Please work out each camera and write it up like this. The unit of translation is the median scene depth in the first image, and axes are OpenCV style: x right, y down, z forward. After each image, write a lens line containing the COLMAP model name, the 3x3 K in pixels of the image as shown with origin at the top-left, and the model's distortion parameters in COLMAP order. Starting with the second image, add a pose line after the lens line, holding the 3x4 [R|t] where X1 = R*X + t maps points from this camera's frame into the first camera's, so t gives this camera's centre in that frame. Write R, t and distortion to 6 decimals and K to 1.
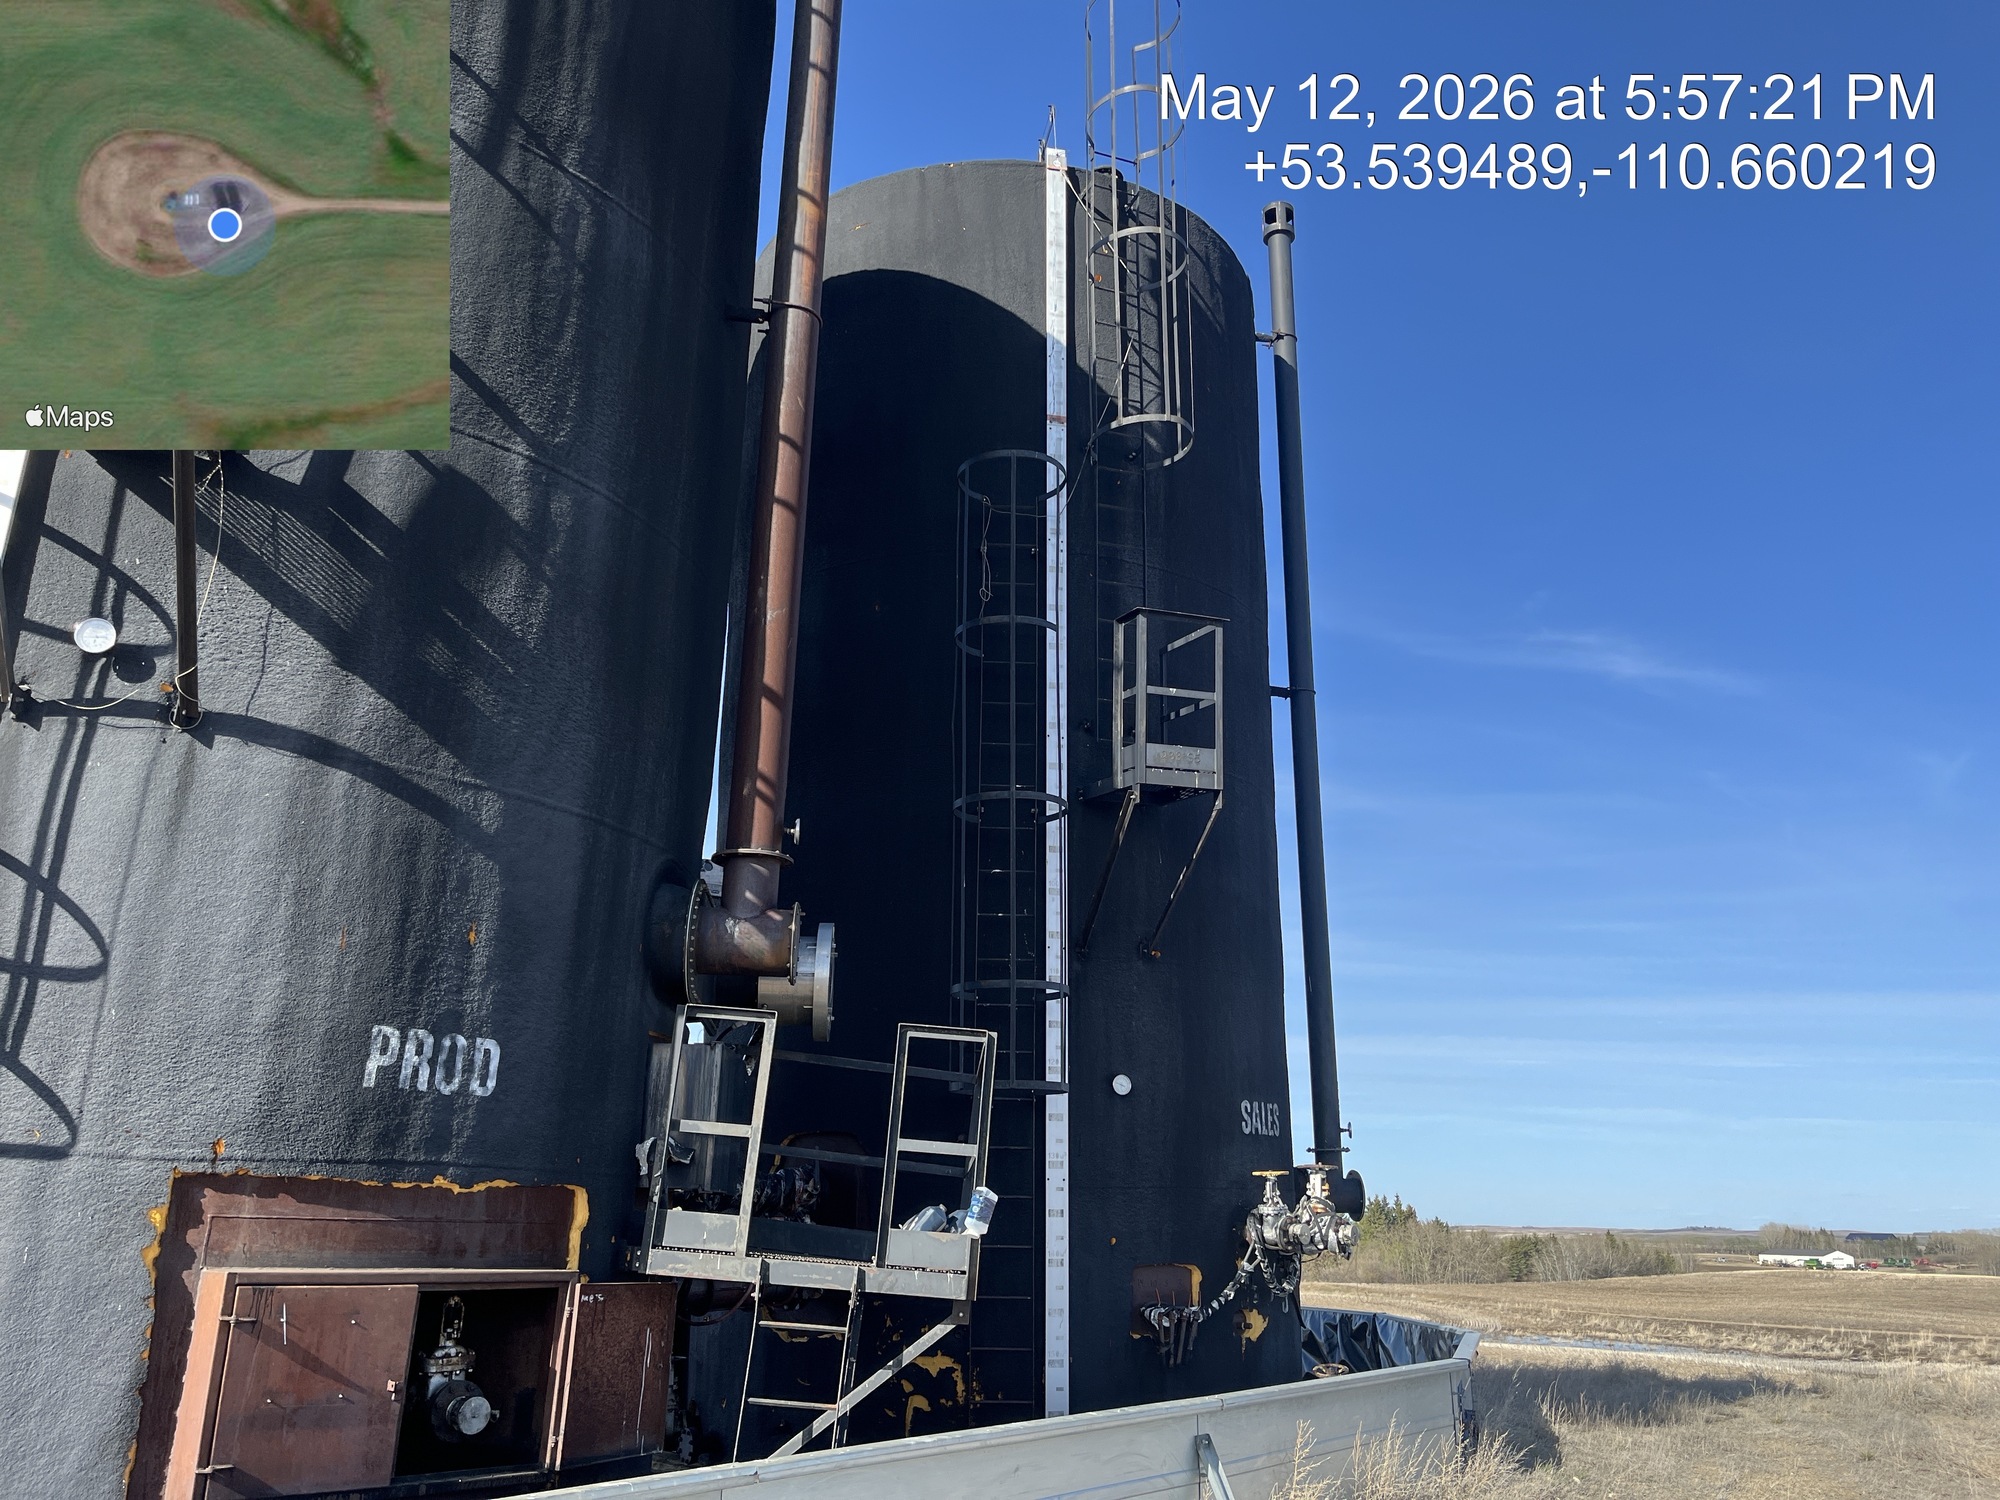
lens RADIAL K [[1506.5, 0, 1009.1], [0, 1506.5, 751.5], [0, 0, 1]] dist [0.069581, -0.105076]
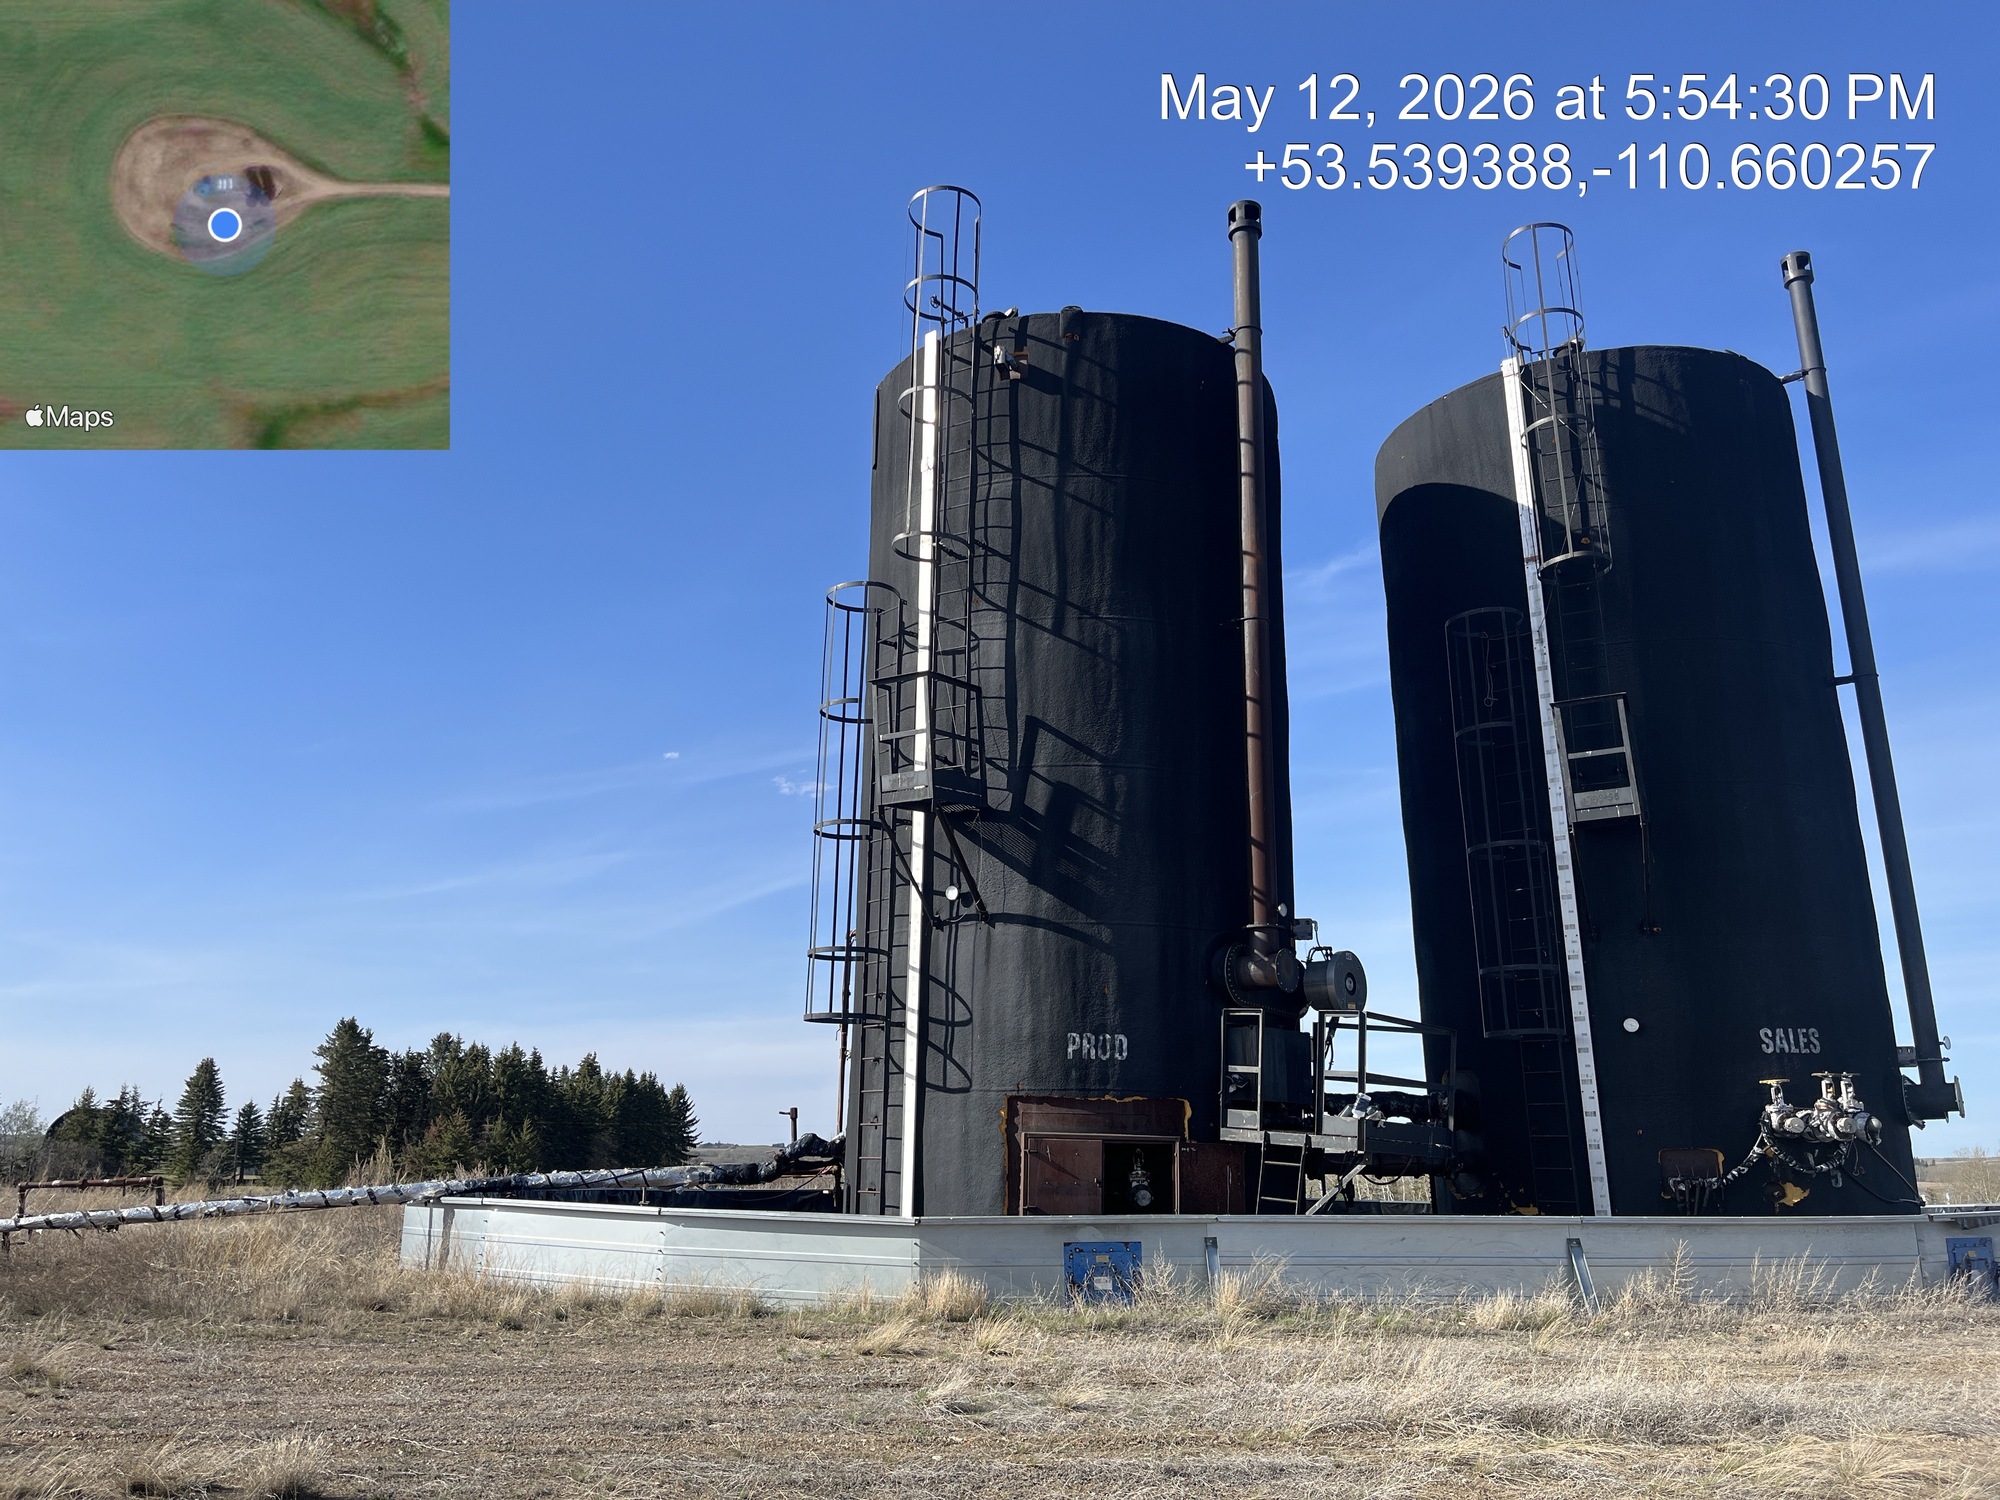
lens RADIAL K [[1485.7, 0, 1008.8], [0, 1485.7, 704.5], [0, 0, 1]] dist [0.075182, -0.098207]
pose [[0.692201, -0.215750, -0.688702, 1.041354], [0.217069, 0.972323, -0.086428, -0.118481], [0.688287, -0.089670, 0.719875, -0.598106]]
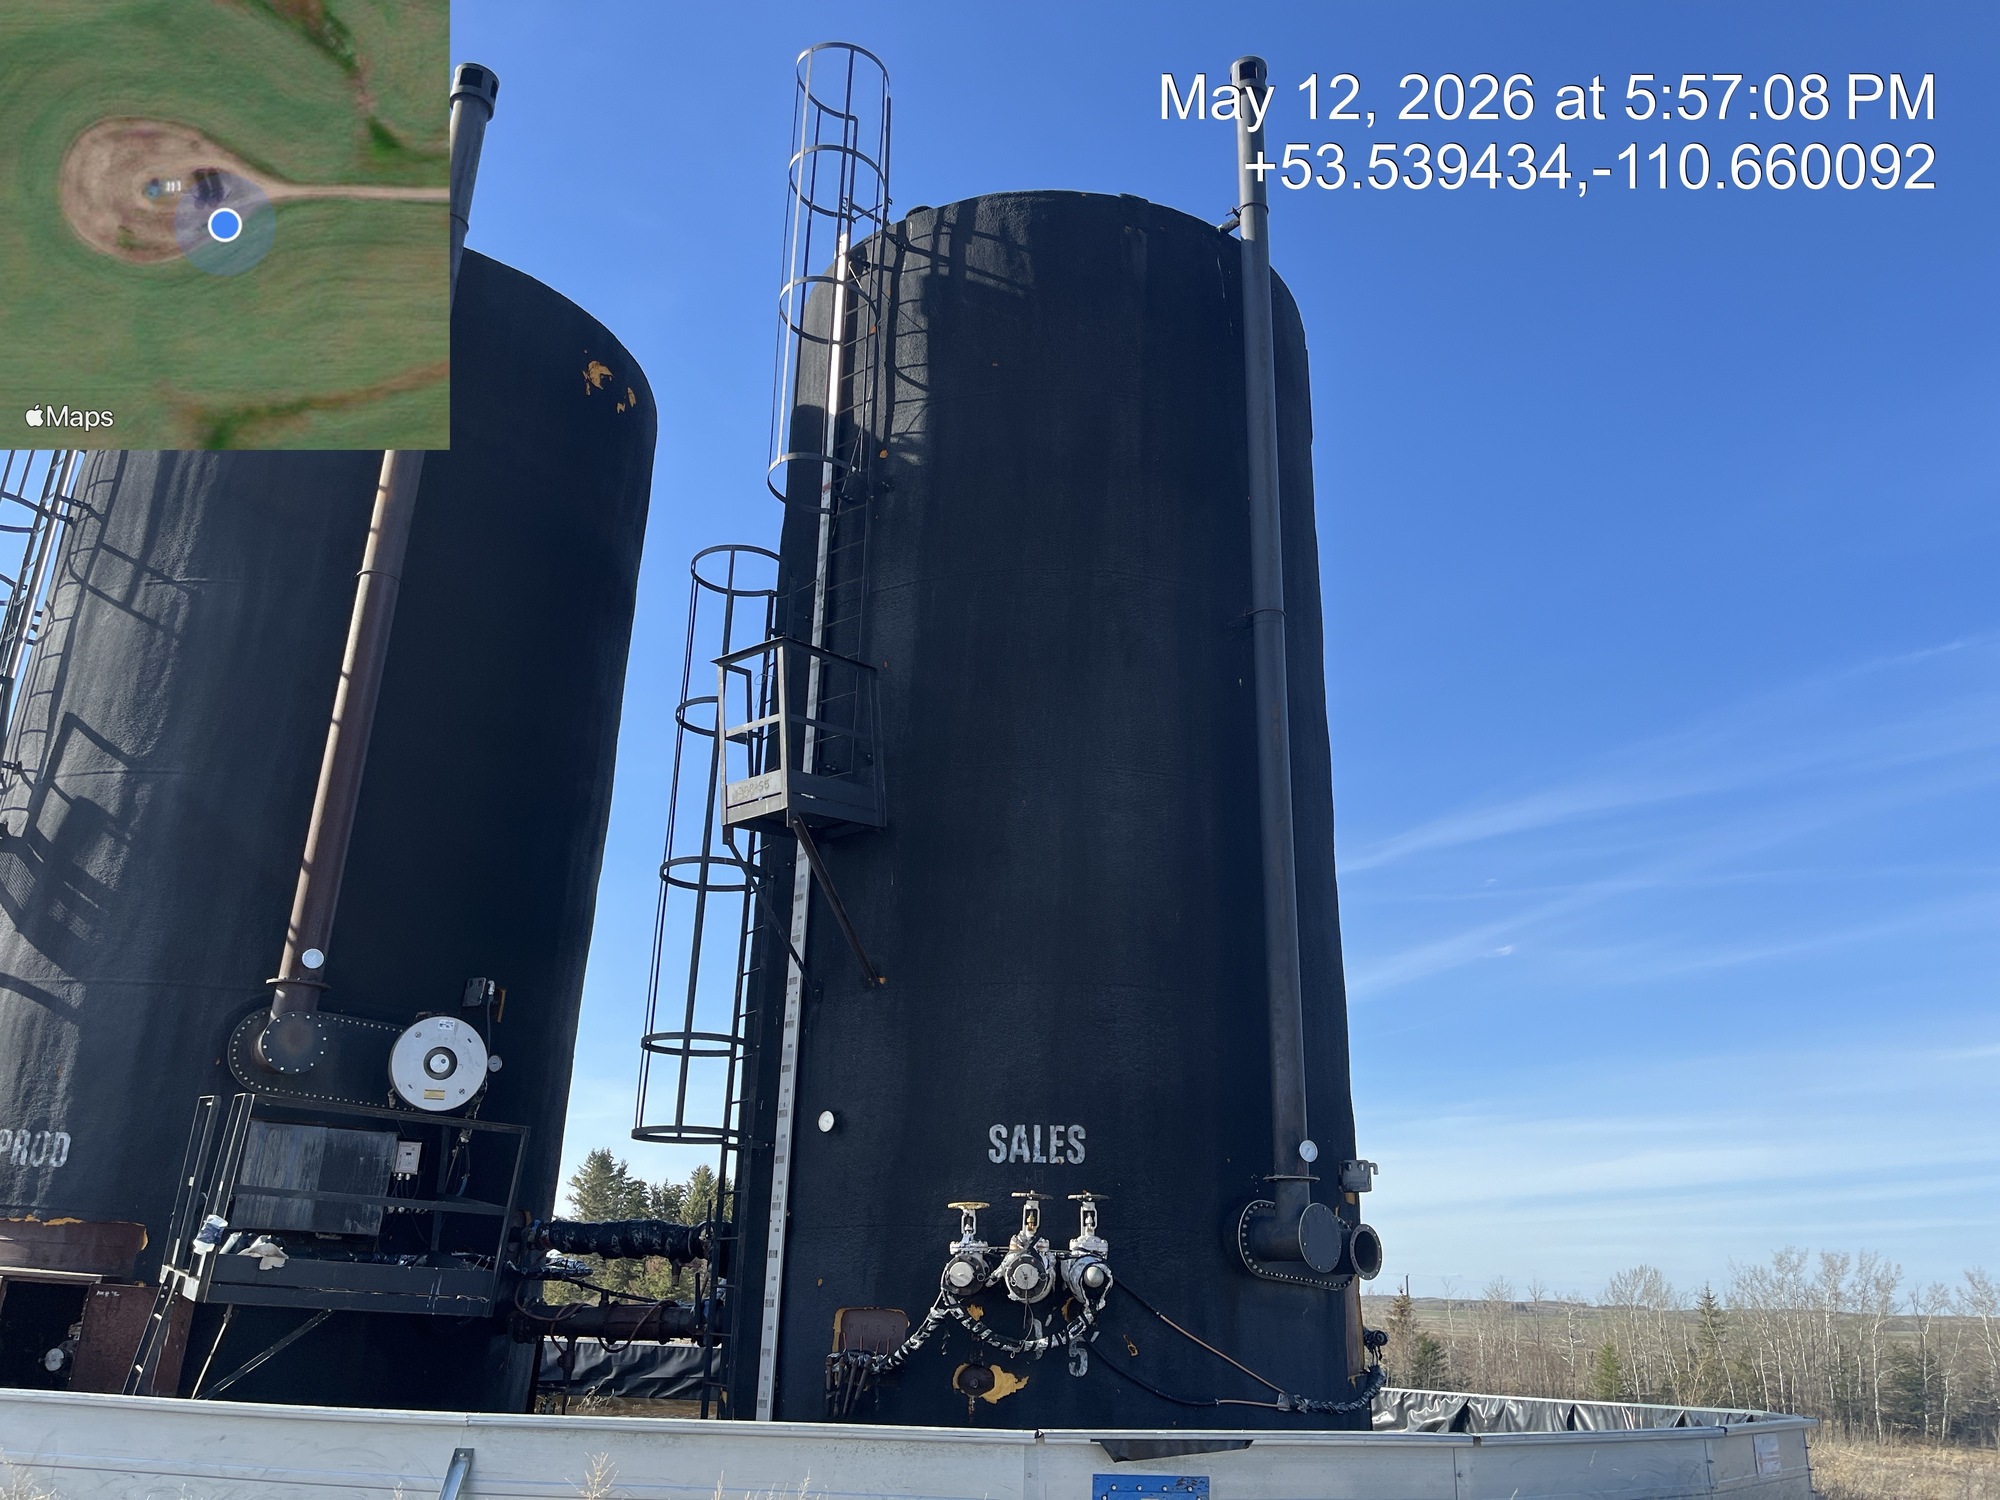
lens RADIAL K [[1508.4, 0, 999.6], [0, 1508.4, 709.9], [0, 0, 1]] dist [0.026297, -0.069363]
pose [[0.546051, -0.300095, -0.782158, 1.431499], [0.230322, 0.951438, -0.204248, 0.280677], [0.805469, -0.068618, 0.588652, 0.775890]]
